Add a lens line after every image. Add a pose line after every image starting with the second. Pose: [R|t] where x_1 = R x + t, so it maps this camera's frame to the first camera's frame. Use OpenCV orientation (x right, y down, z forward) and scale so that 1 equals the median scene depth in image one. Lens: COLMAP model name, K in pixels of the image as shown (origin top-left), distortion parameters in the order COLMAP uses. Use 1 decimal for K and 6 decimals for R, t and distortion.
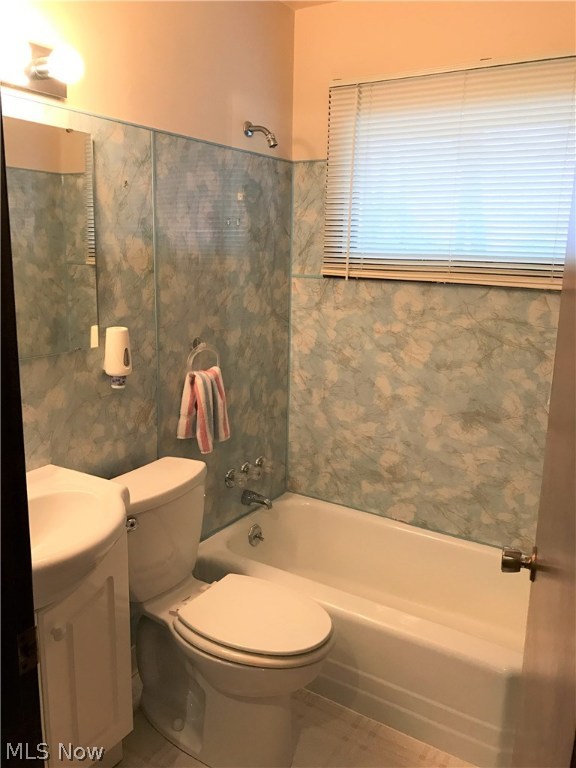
lens RADIAL K [[637.4, 0, 292.6], [0, 637.4, 377.4], [0, 0, 1]] dist [0.042907, -0.065915]
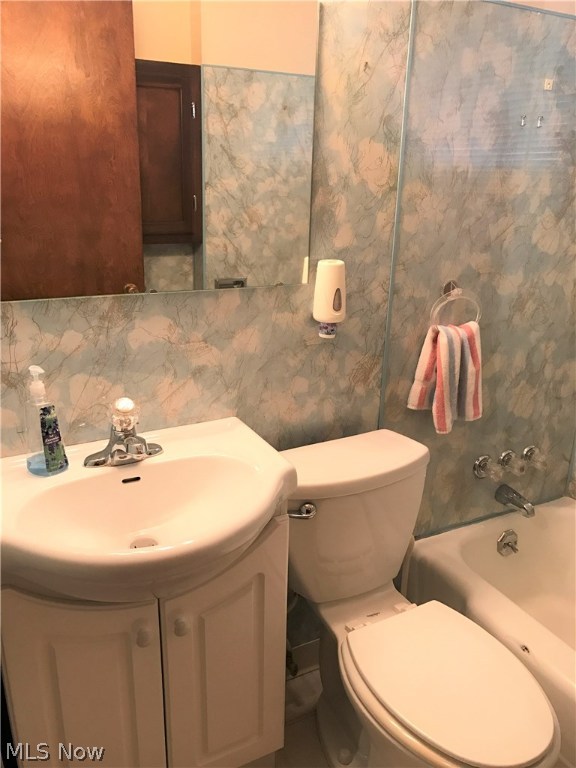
lens RADIAL K [[637.4, 0, 283.1], [0, 637.4, 376.4], [0, 0, 1]] dist [0.042907, -0.065915]
pose [[0.858434, 0.158093, -0.487953, 0.064917], [-0.109231, 0.985839, 0.127238, -0.025437], [0.501158, -0.055926, 0.863547, 0.237374]]
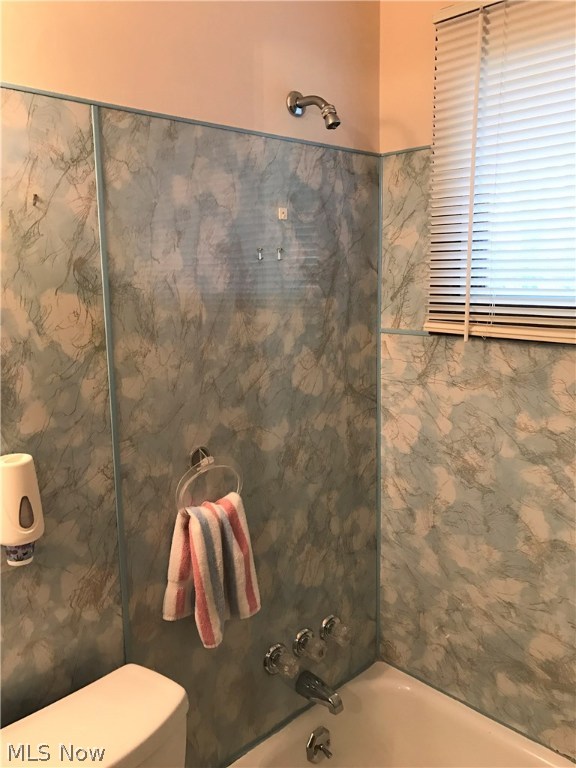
lens RADIAL K [[637.4, 0, 287.0], [0, 637.4, 370.6], [0, 0, 1]] dist [0.042907, -0.065915]
pose [[0.970114, 0.001752, -0.242643, 0.074457], [-0.012368, 0.999031, -0.042236, -0.109302], [0.242334, 0.043974, 0.969196, 0.427583]]
